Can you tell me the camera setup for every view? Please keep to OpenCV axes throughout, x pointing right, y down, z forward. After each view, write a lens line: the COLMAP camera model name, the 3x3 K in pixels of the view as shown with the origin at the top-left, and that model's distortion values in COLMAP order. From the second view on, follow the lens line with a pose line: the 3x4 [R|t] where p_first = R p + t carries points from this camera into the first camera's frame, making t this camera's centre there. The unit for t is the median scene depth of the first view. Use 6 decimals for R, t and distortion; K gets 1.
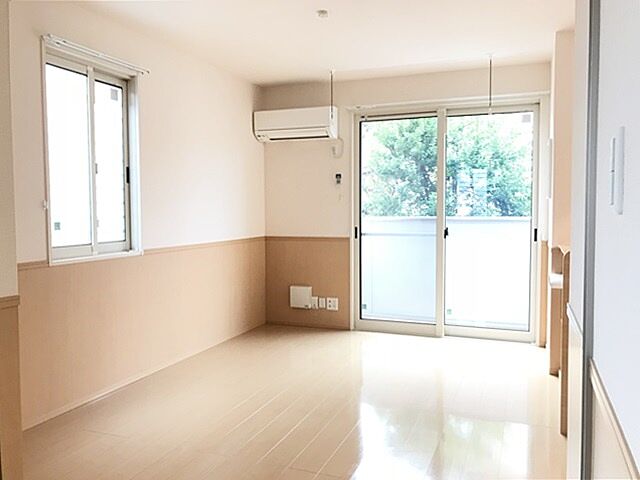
lens RADIAL K [[527.2, 0, 321.4], [0, 527.2, 237.8], [0, 0, 1]] dist [0.013255, -0.063588]
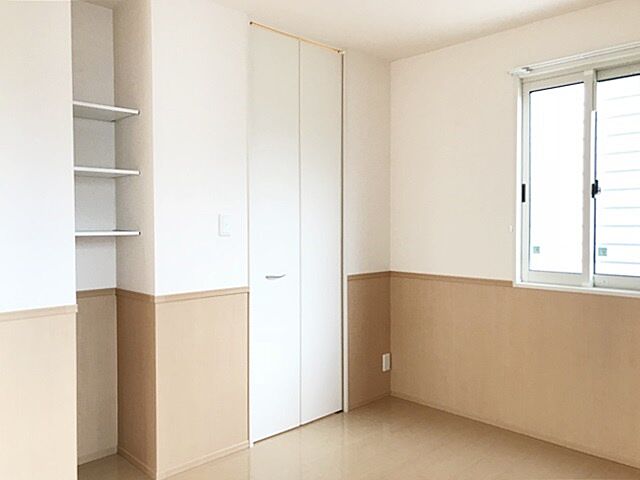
lens RADIAL K [[527.2, 0, 321.4], [0, 527.2, 237.8], [0, 0, 1]] dist [0.013255, -0.063588]
pose [[-0.414871, 0.020536, -0.909649, 0.534523], [-0.051929, 0.997581, 0.046205, -0.064985], [0.908397, 0.066407, -0.412801, 0.967137]]
